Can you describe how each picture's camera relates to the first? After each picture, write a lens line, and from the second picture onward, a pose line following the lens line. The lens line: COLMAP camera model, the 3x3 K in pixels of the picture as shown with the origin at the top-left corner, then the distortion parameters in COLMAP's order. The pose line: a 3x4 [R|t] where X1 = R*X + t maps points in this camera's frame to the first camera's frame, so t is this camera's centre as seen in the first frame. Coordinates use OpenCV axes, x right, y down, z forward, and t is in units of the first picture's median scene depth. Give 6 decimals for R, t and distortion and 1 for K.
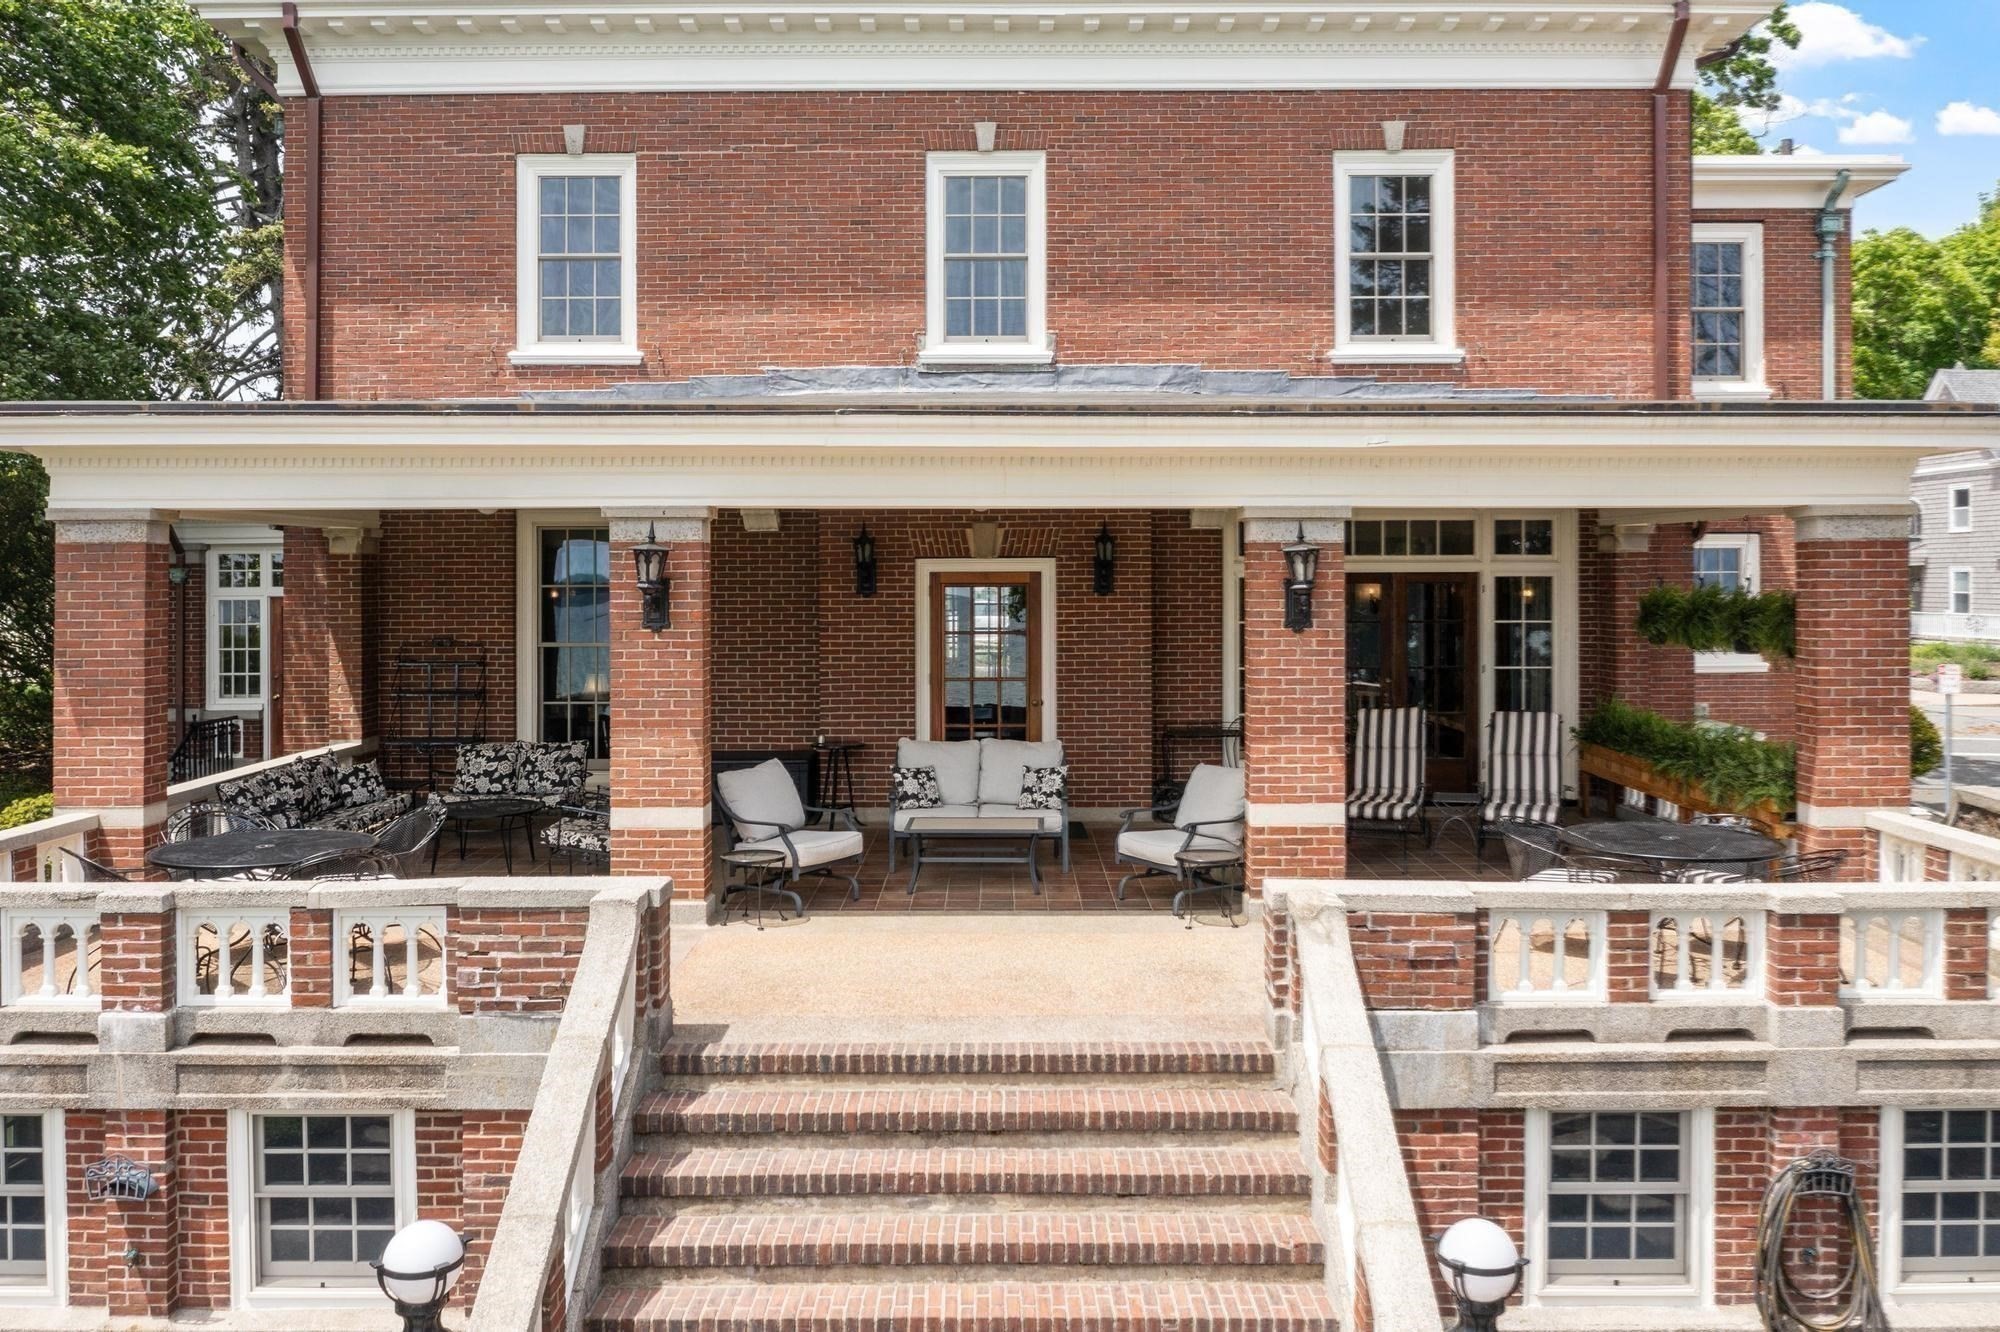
lens RADIAL K [[1626.1, 0, 1004.9], [0, 1626.1, 502.3], [0, 0, 1]] dist [-0.006259, -0.004184]
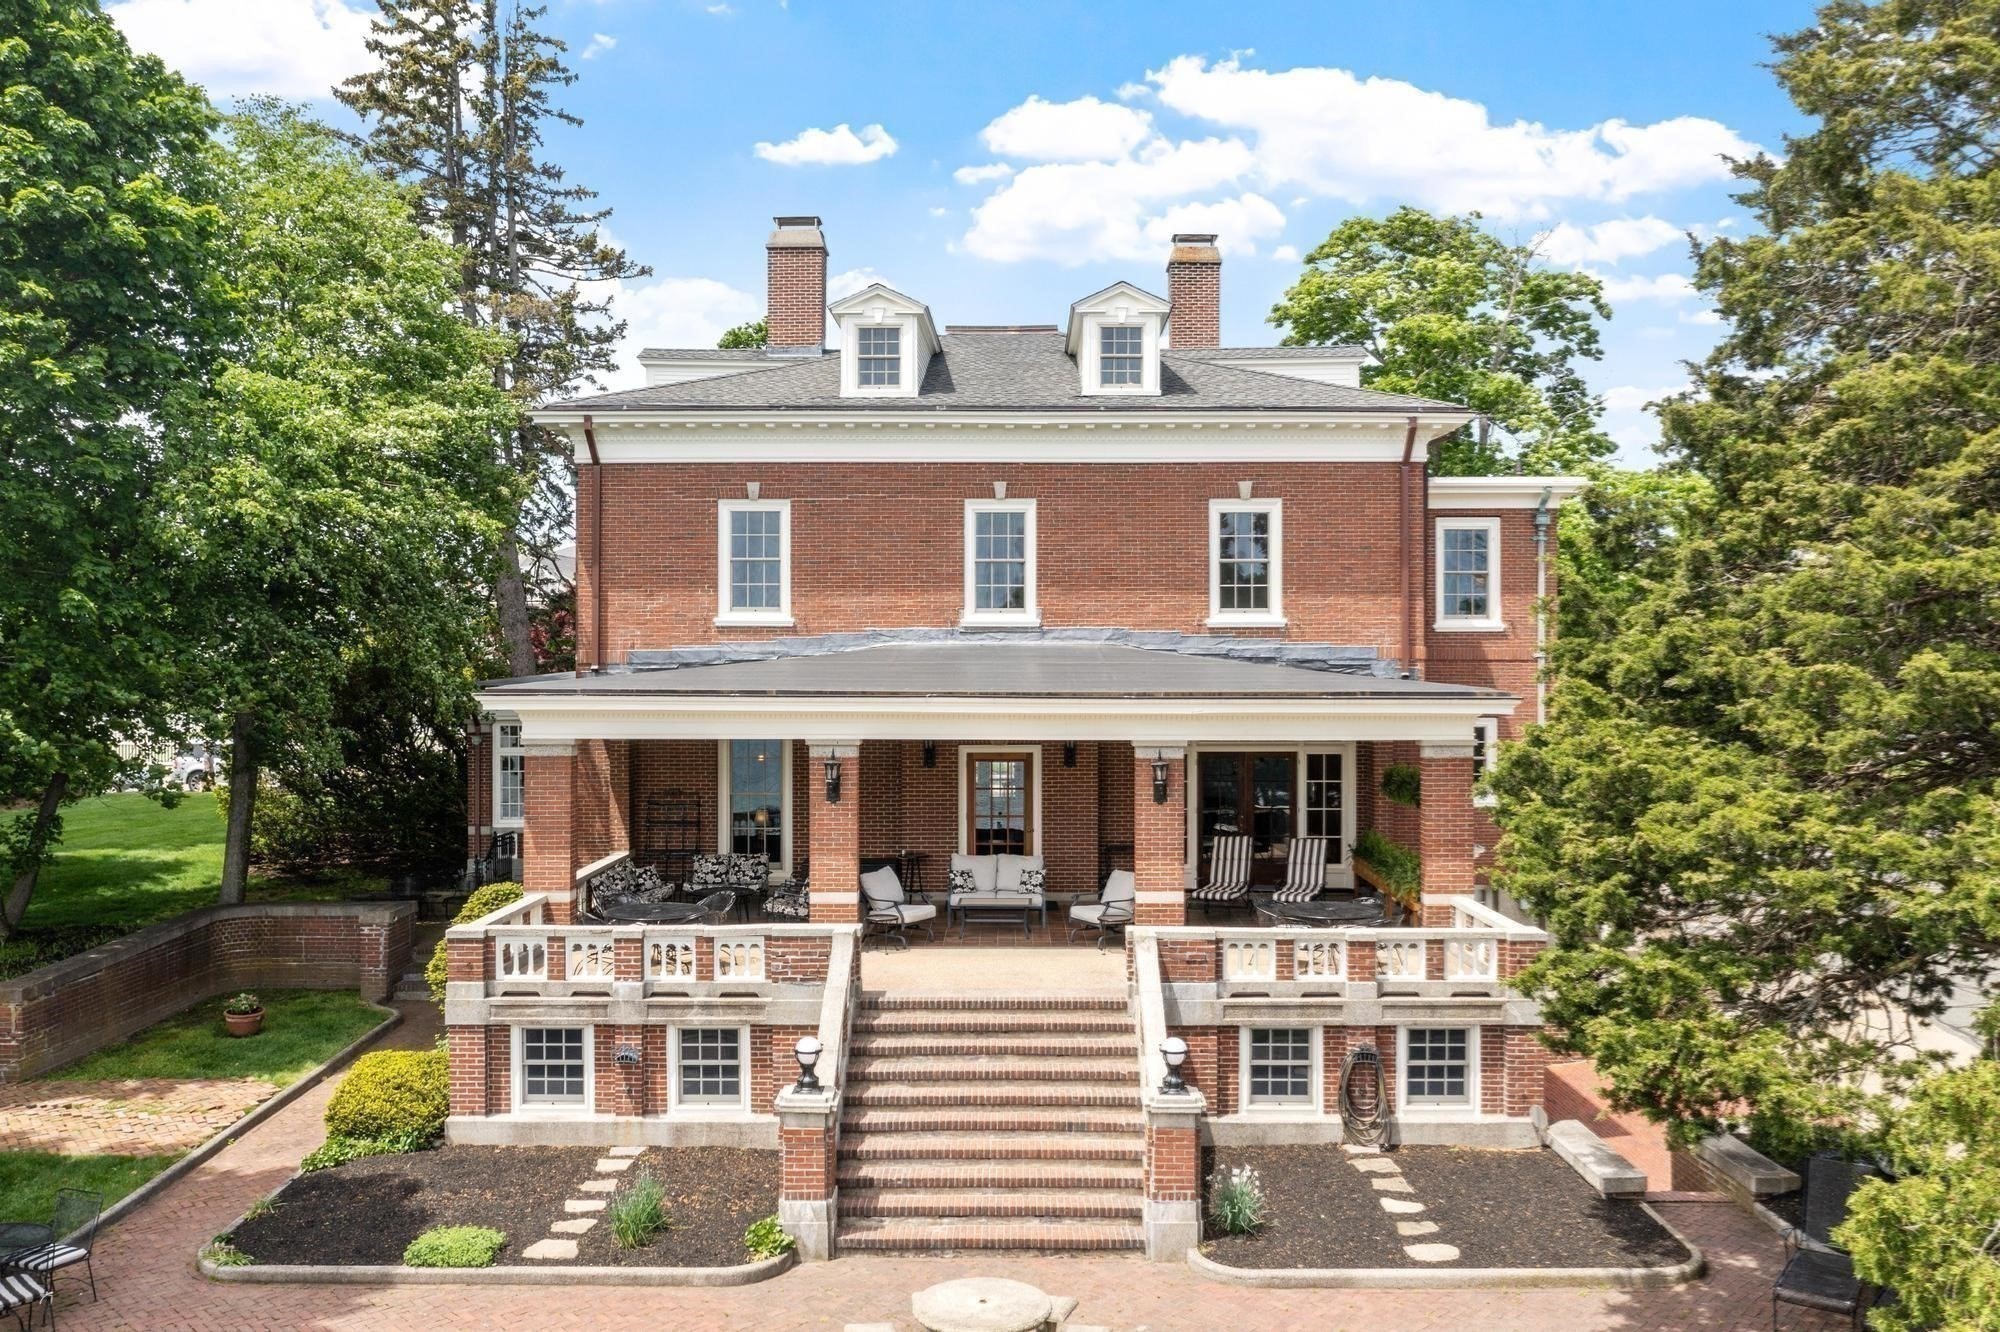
lens RADIAL K [[1580.3, 0, 998.3], [0, 1580.3, 596.8], [0, 0, 1]] dist [-0.010906, -0.002975]
pose [[0.999957, 0.001681, -0.009139, 0.001795], [-0.001661, 0.999996, 0.002169, -0.166663], [0.009143, -0.002153, 0.999956, -0.868003]]
